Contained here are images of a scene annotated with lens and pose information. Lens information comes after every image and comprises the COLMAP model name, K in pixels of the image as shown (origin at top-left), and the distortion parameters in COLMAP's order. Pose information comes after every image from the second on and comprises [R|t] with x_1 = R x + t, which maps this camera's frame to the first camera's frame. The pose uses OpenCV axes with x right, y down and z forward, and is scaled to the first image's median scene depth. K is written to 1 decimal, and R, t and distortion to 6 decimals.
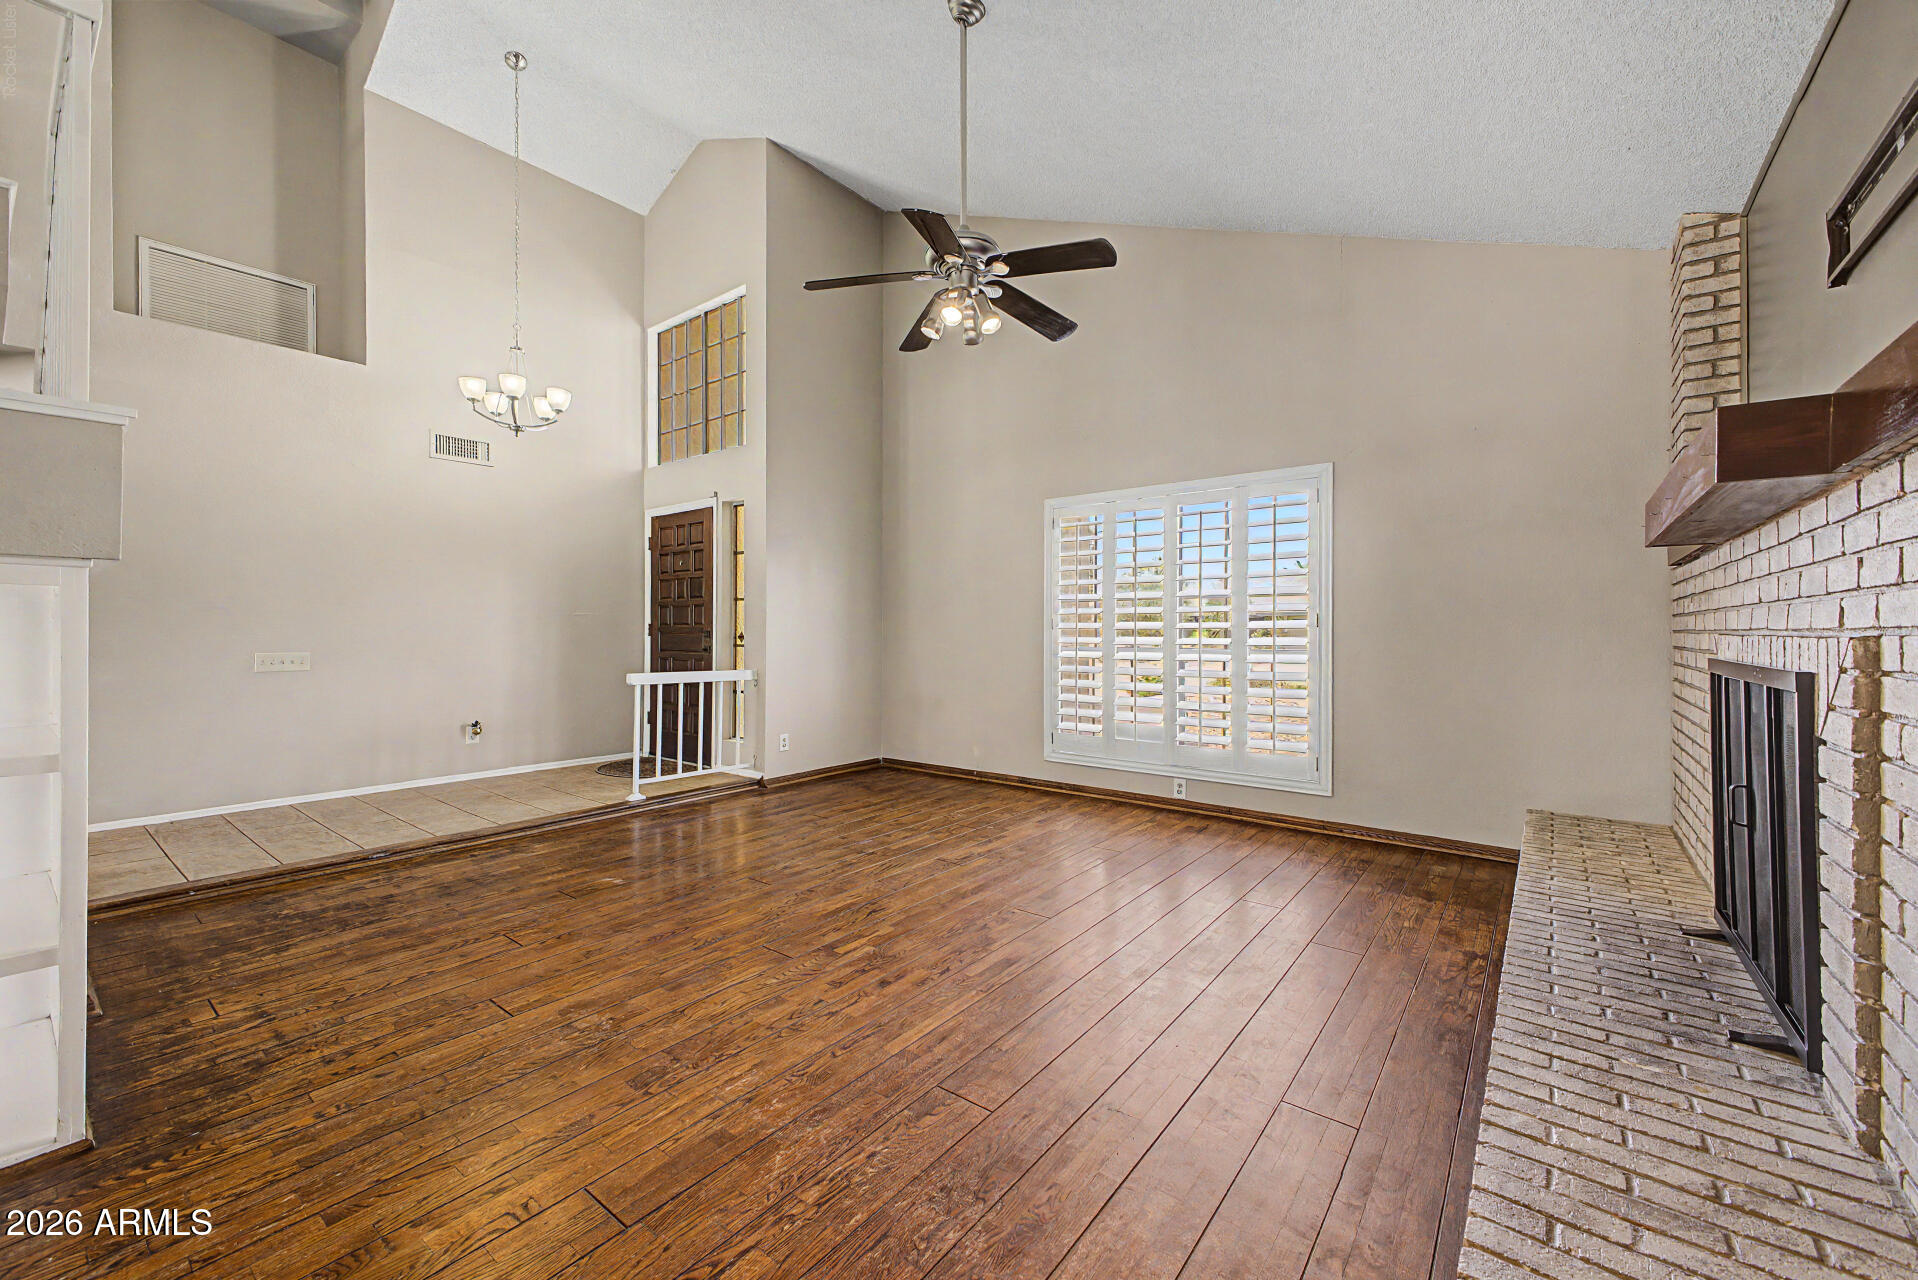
lens RADIAL K [[751.5, 0, 960.7], [0, 751.5, 628.9], [0, 0, 1]] dist [0.004045, -0.001039]
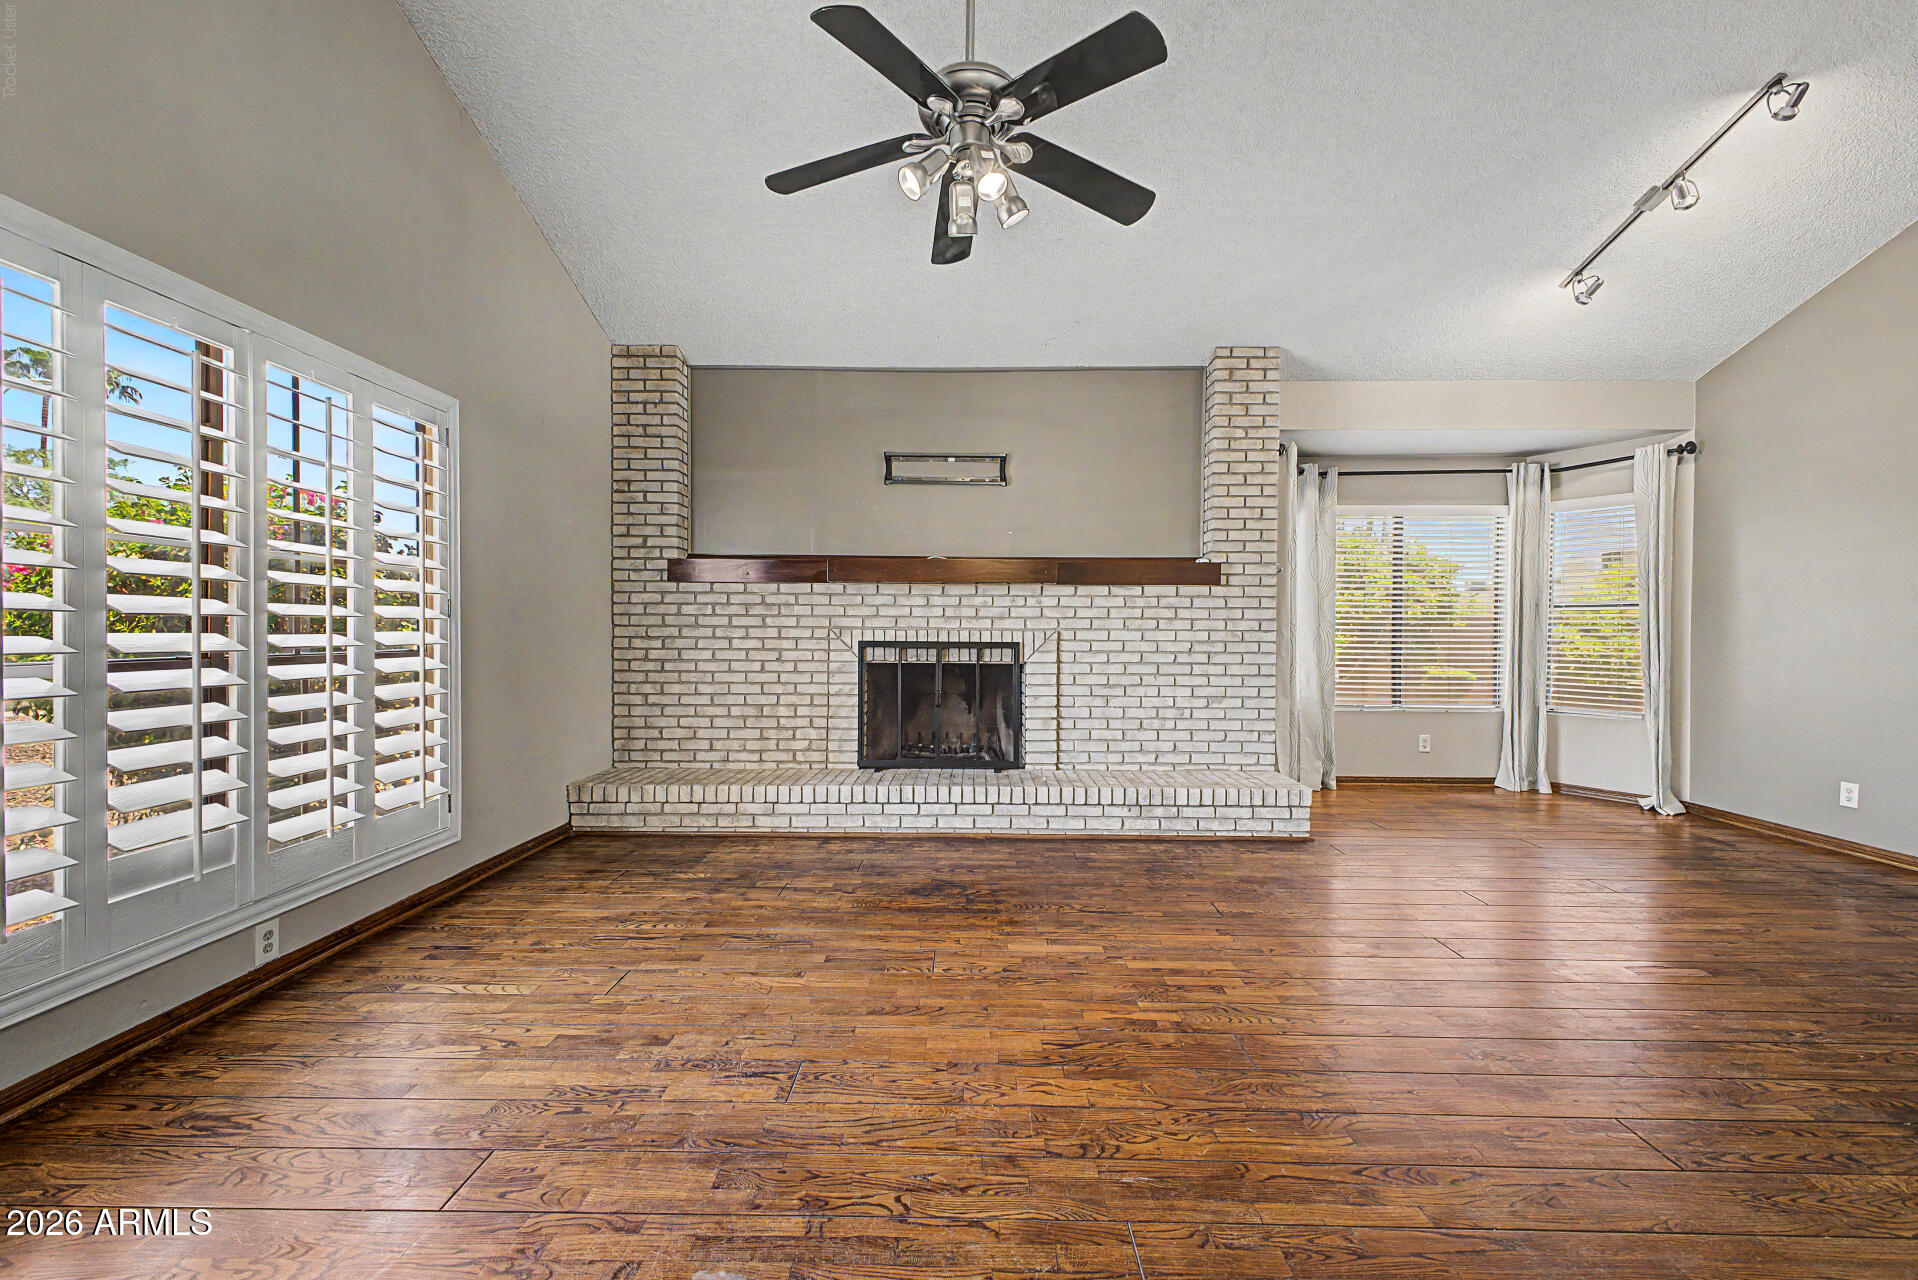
lens RADIAL K [[751.5, 0, 959.8], [0, 751.5, 634.6], [0, 0, 1]] dist [0.004045, -0.001039]
pose [[-0.601830, -0.011854, 0.798536, -0.497965], [-0.008990, 0.999927, 0.008068, 0.005418], [-0.798573, -0.002323, -0.601893, 1.253607]]
